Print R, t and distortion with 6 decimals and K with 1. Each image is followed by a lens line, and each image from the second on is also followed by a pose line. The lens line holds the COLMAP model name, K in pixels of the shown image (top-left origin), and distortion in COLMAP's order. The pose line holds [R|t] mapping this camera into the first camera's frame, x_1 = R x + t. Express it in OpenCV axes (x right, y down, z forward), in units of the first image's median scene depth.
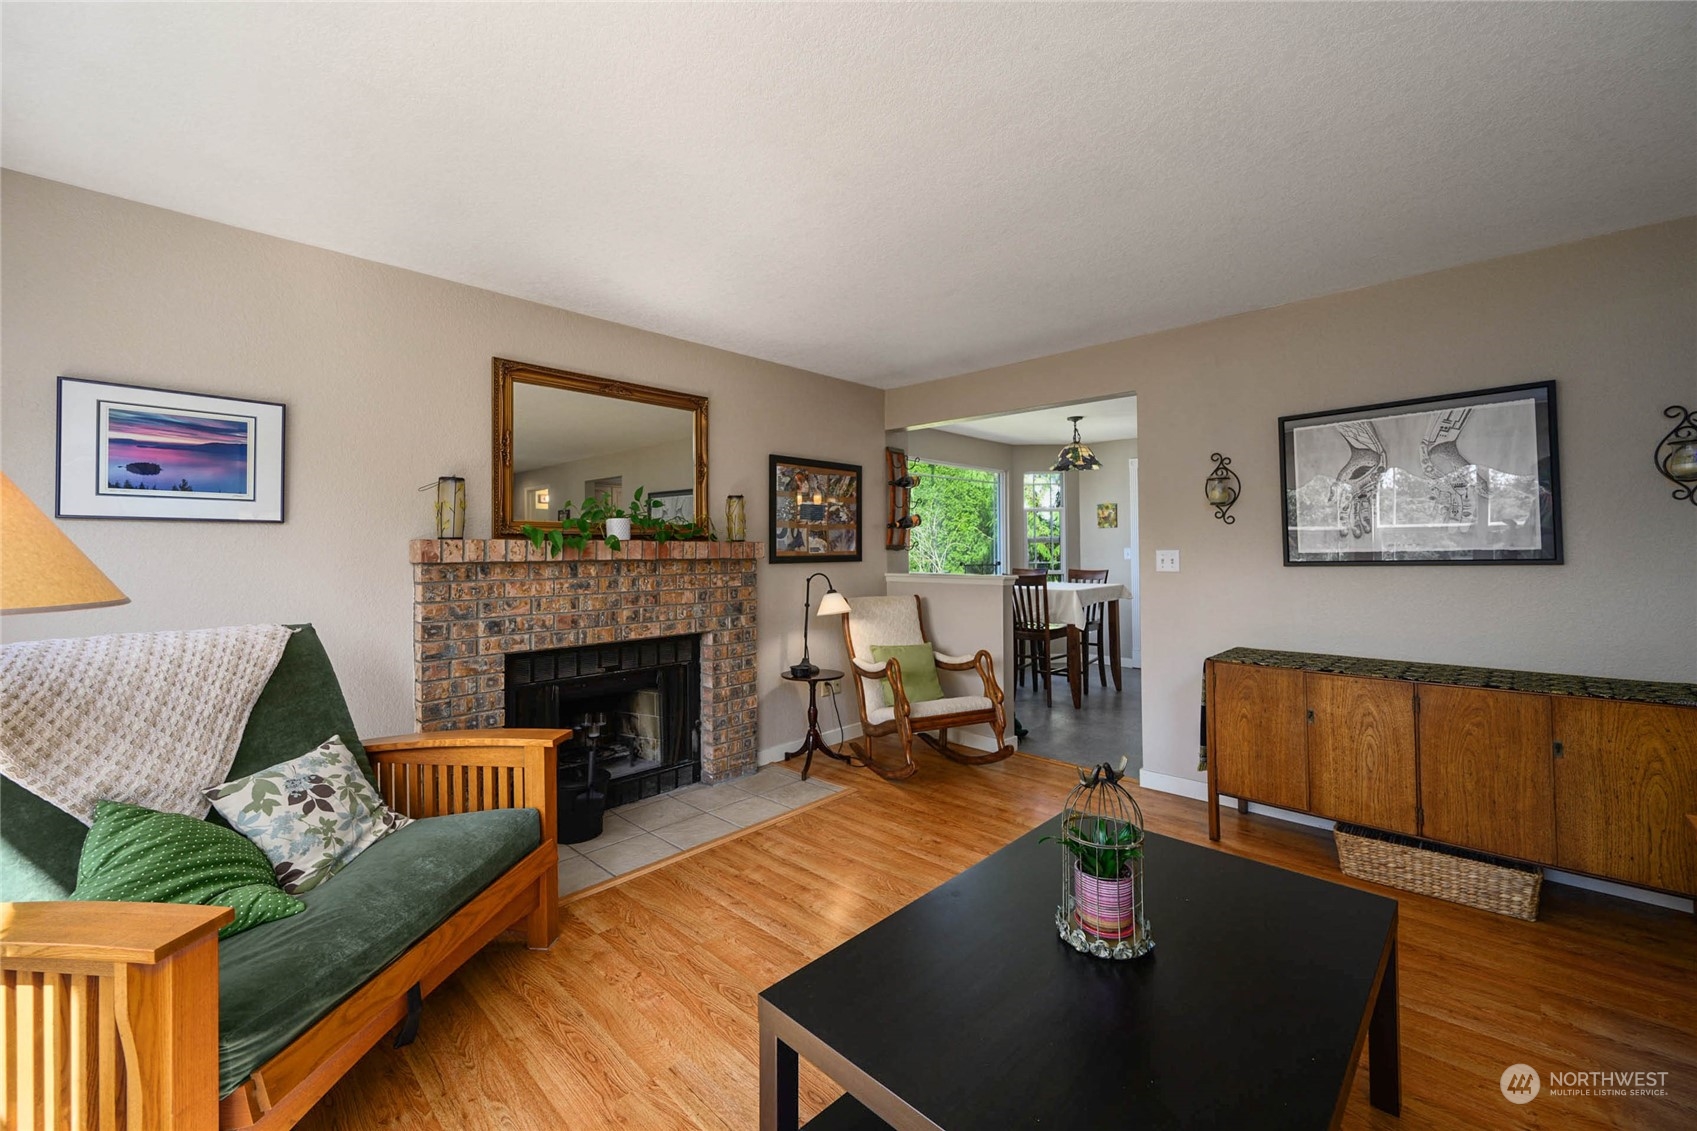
lens RADIAL K [[668.3, 0, 848.0], [0, 668.3, 551.6], [0, 0, 1]] dist [0.000272, 0.000374]
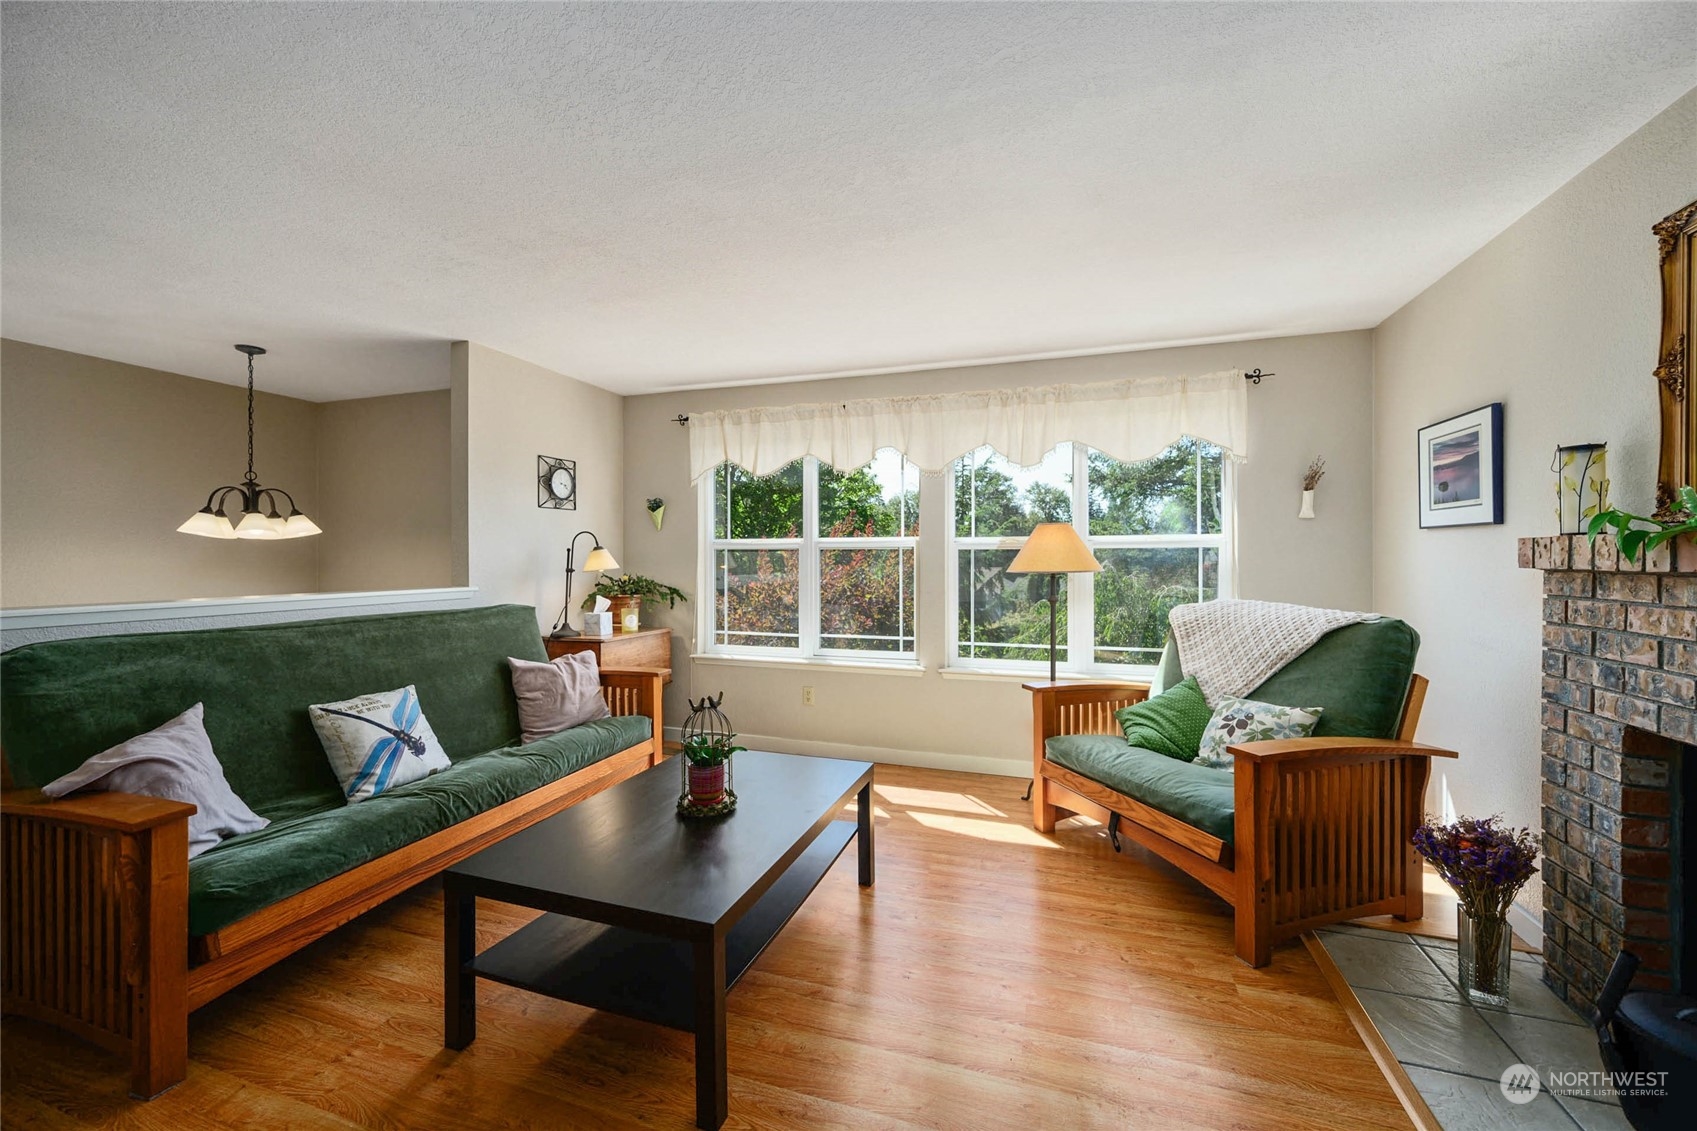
lens RADIAL K [[668.3, 0, 848.0], [0, 668.3, 557.9], [0, 0, 1]] dist [0.000272, 0.000374]
pose [[-0.904065, 0.012982, -0.427198, 0.386841], [0.011799, 0.999916, 0.005417, -0.008540], [0.427232, -0.000144, -0.904142, 1.305313]]
